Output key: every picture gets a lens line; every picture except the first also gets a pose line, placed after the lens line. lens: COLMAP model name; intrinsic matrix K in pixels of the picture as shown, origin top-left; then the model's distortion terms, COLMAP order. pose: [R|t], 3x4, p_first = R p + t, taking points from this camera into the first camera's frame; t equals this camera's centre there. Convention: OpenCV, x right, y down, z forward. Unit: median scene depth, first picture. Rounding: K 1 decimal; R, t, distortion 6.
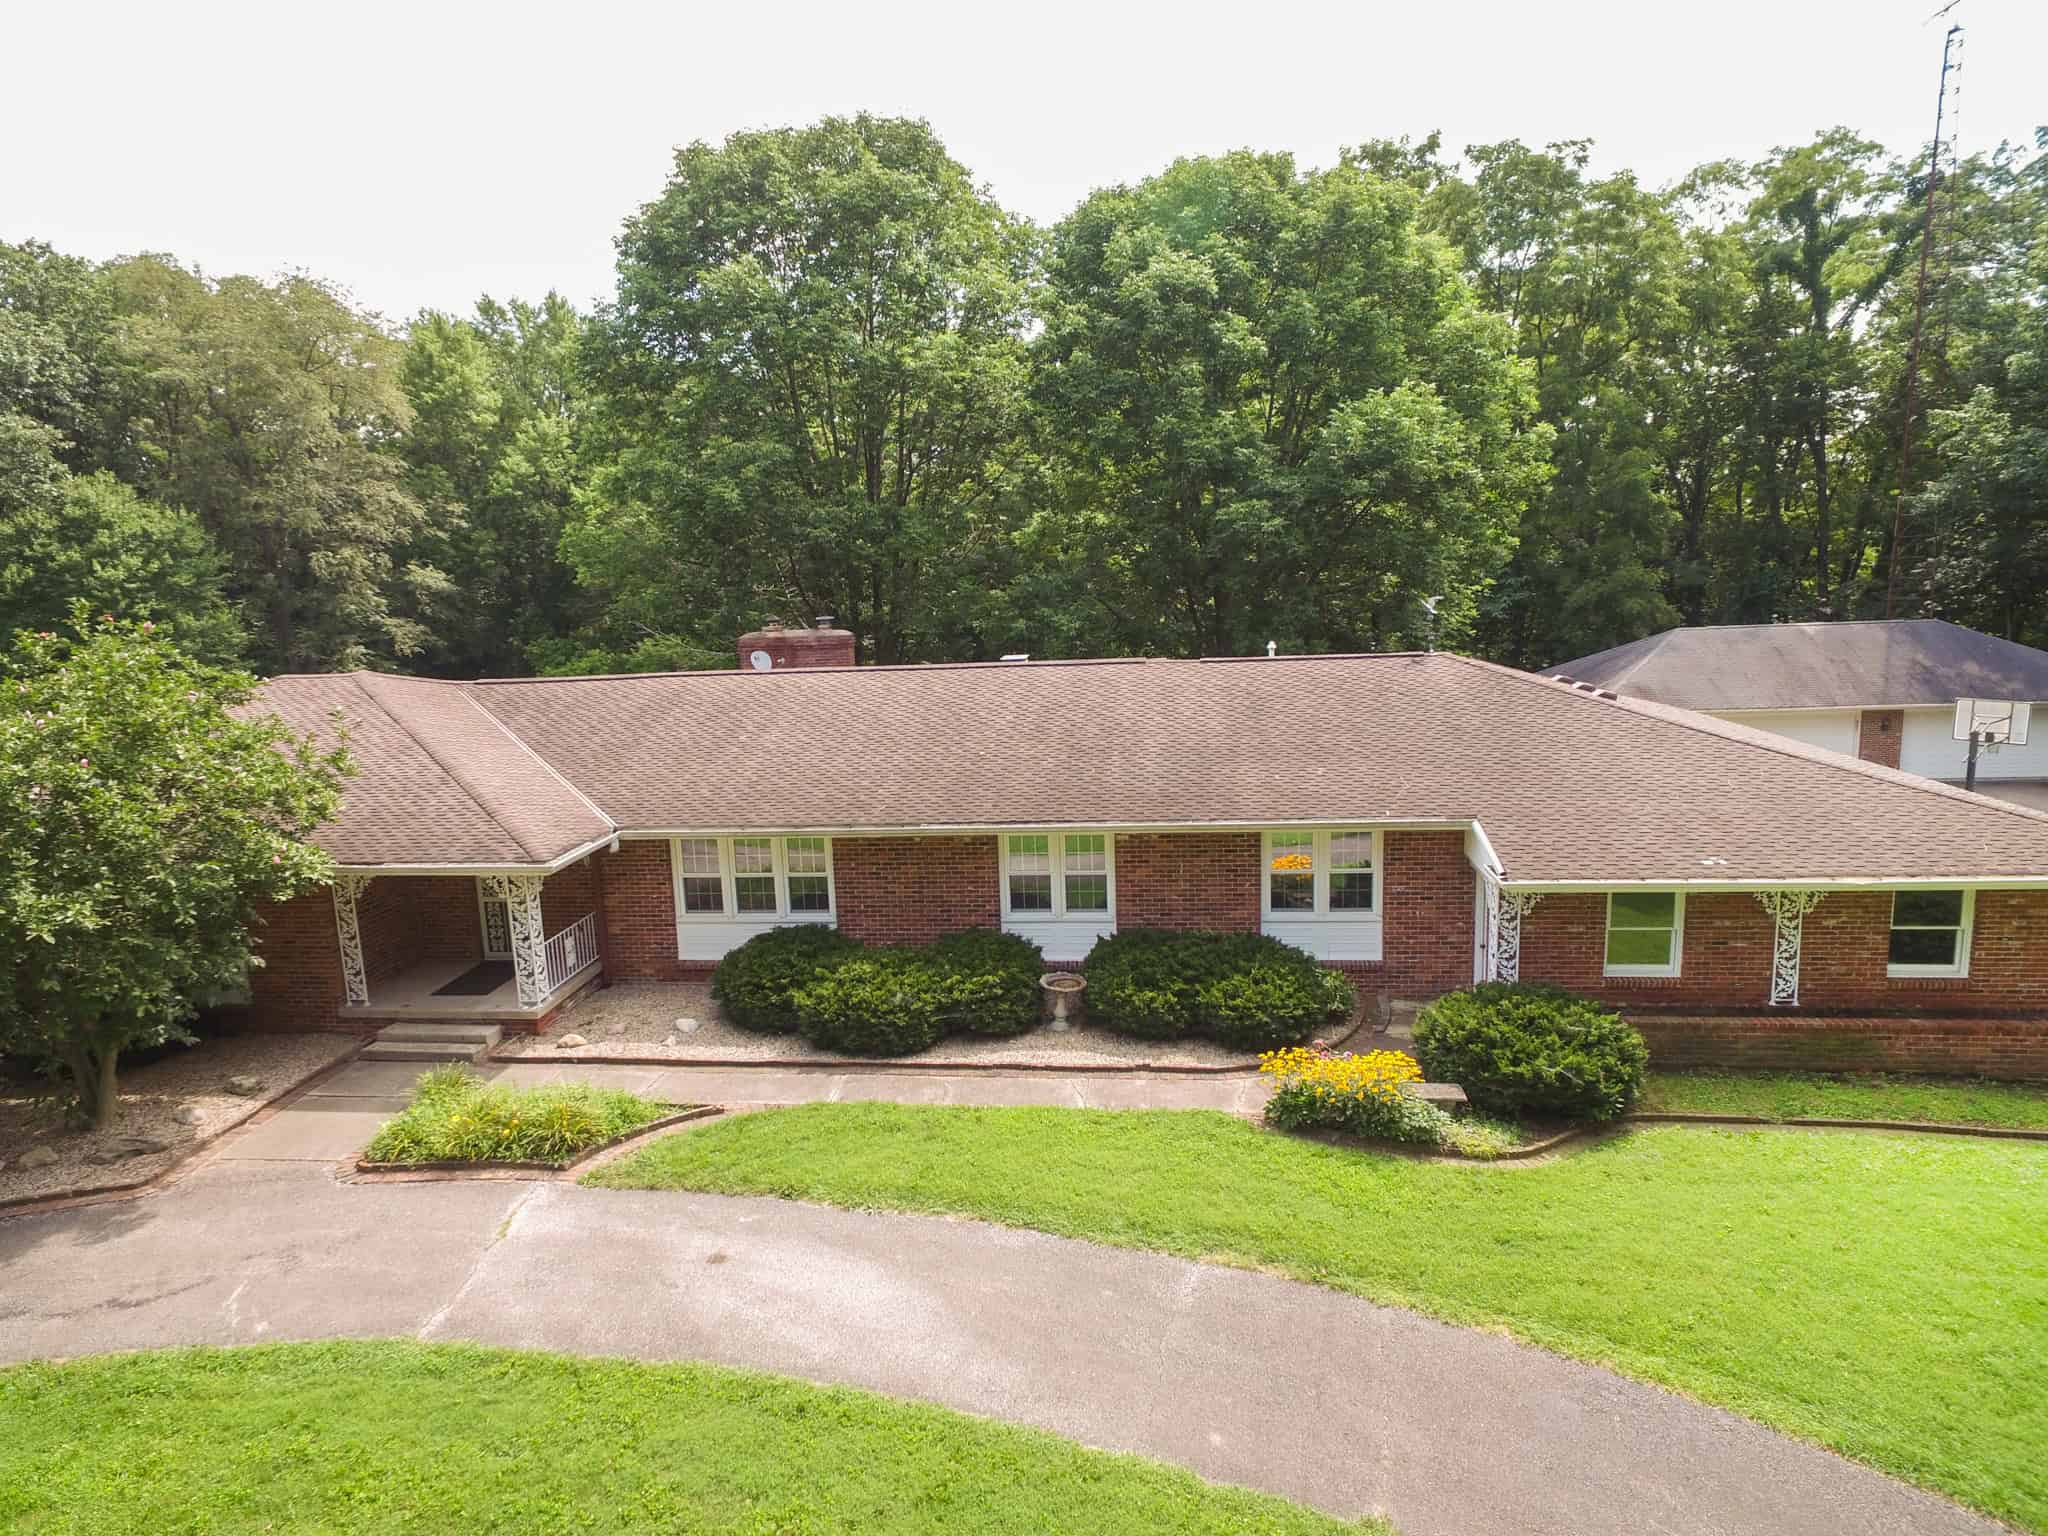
lens RADIAL K [[1192.2, 0, 1011.2], [0, 1192.2, 763.3], [0, 0, 1]] dist [-0.005152, 0.007910]
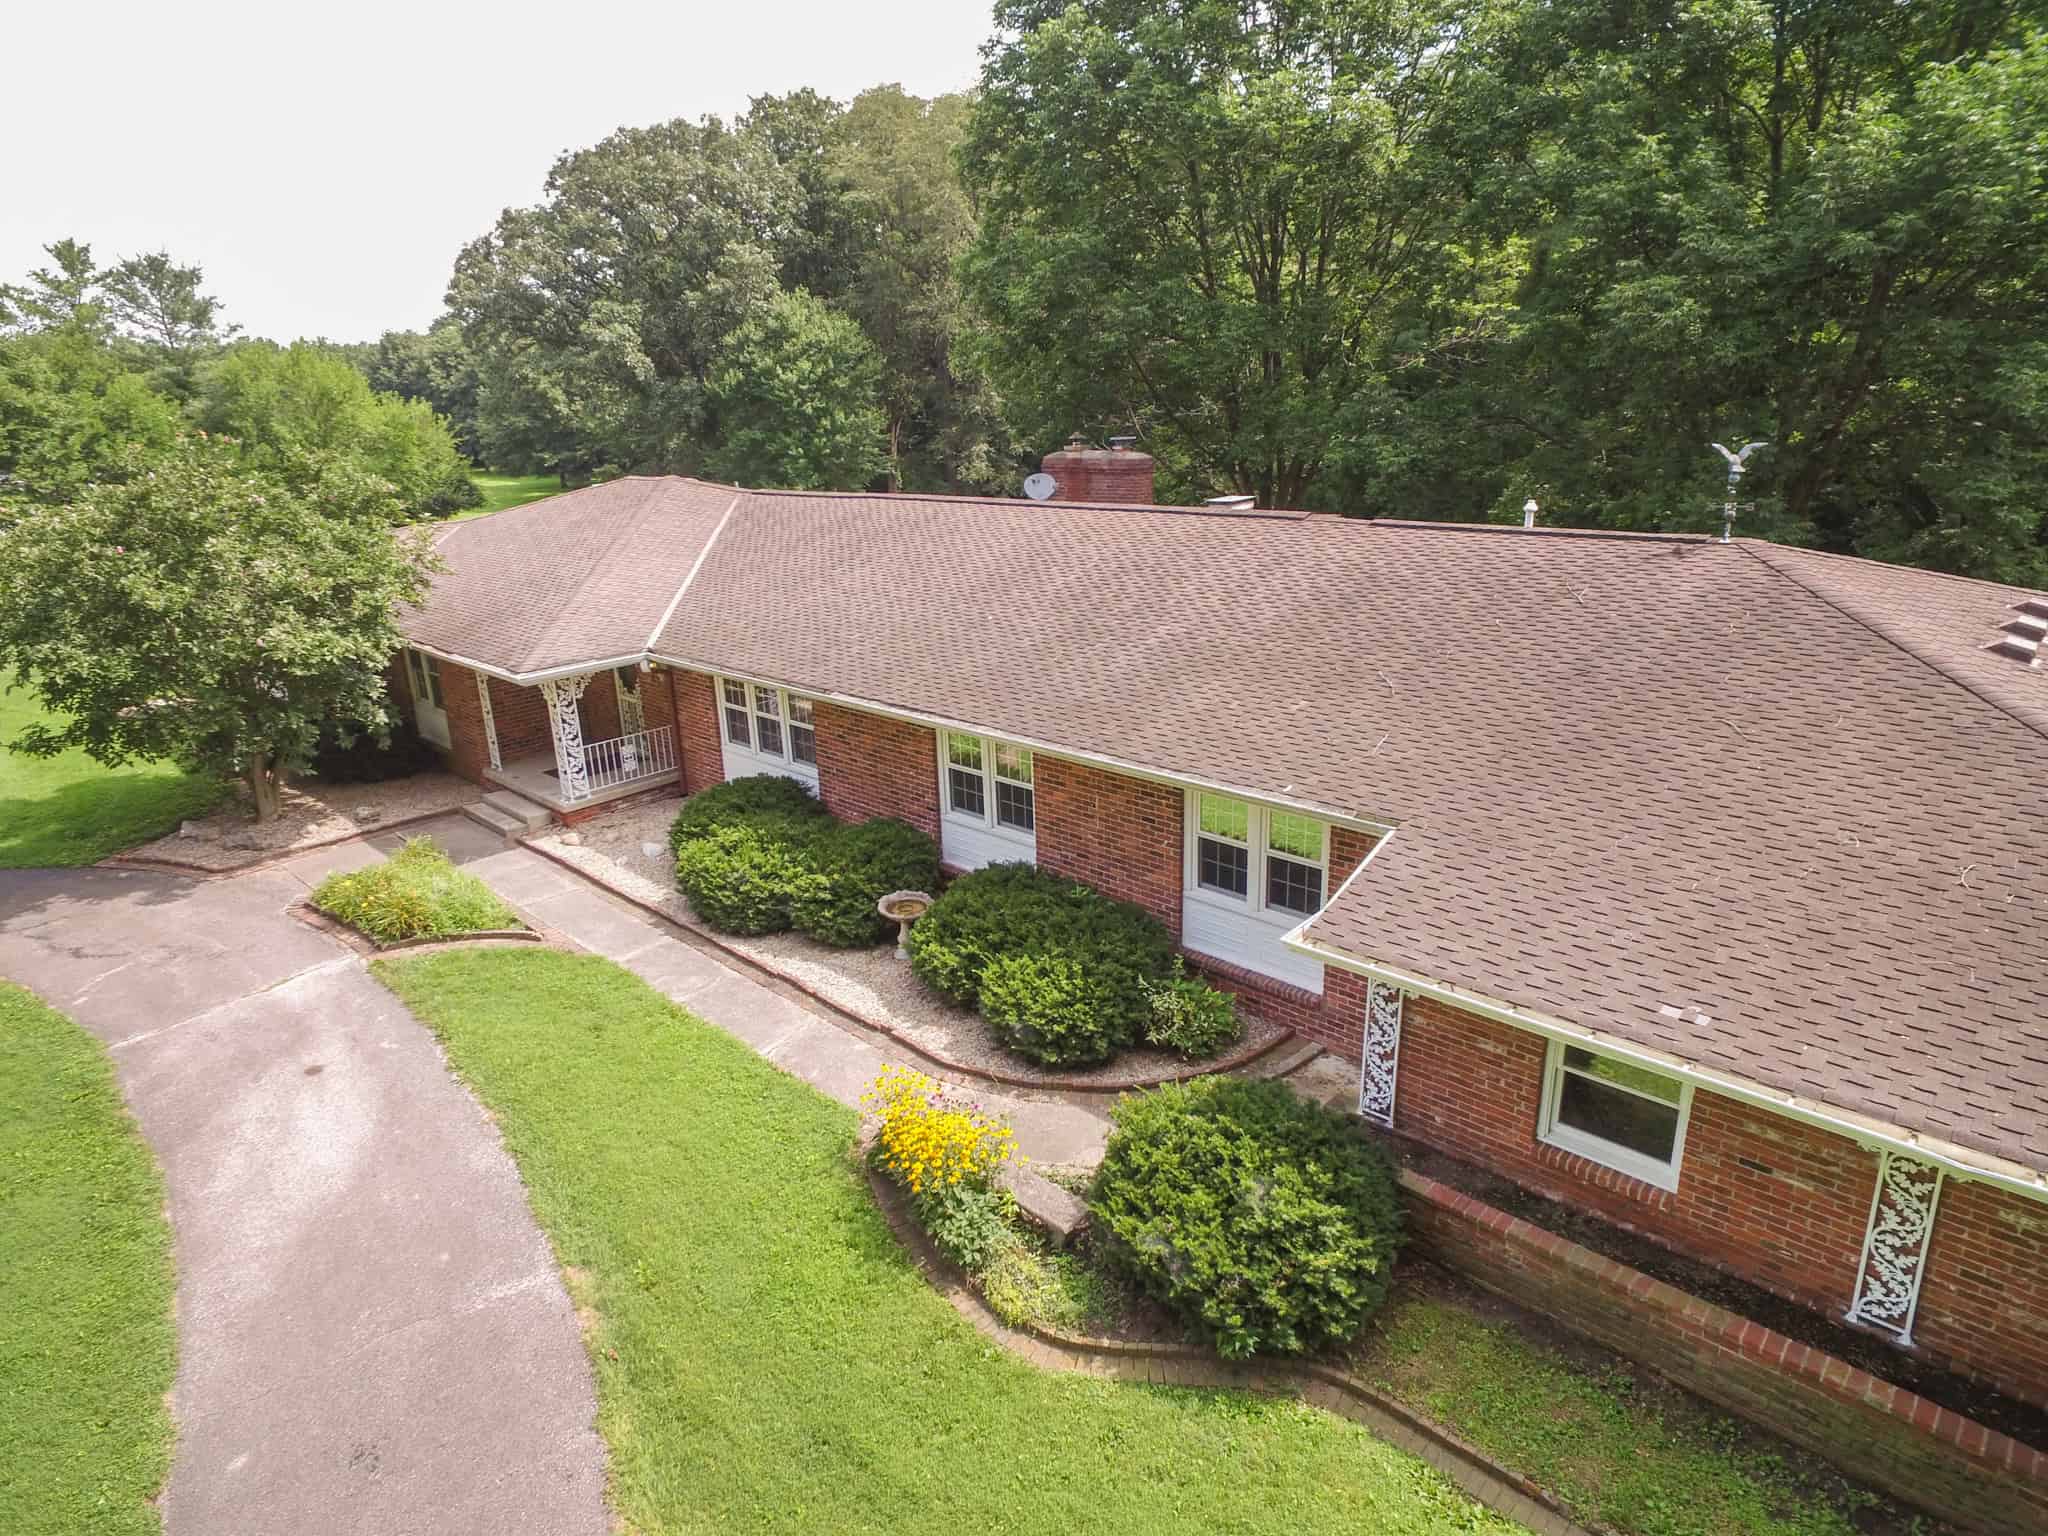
lens RADIAL K [[1192.2, 0, 1022.3], [0, 1192.2, 758.8], [0, 0, 1]] dist [-0.005152, 0.007910]
pose [[0.792672, 0.189178, -0.579554, 0.567440], [-0.095243, 0.977391, 0.188774, -0.082304], [0.602163, -0.094438, 0.792768, 0.388102]]
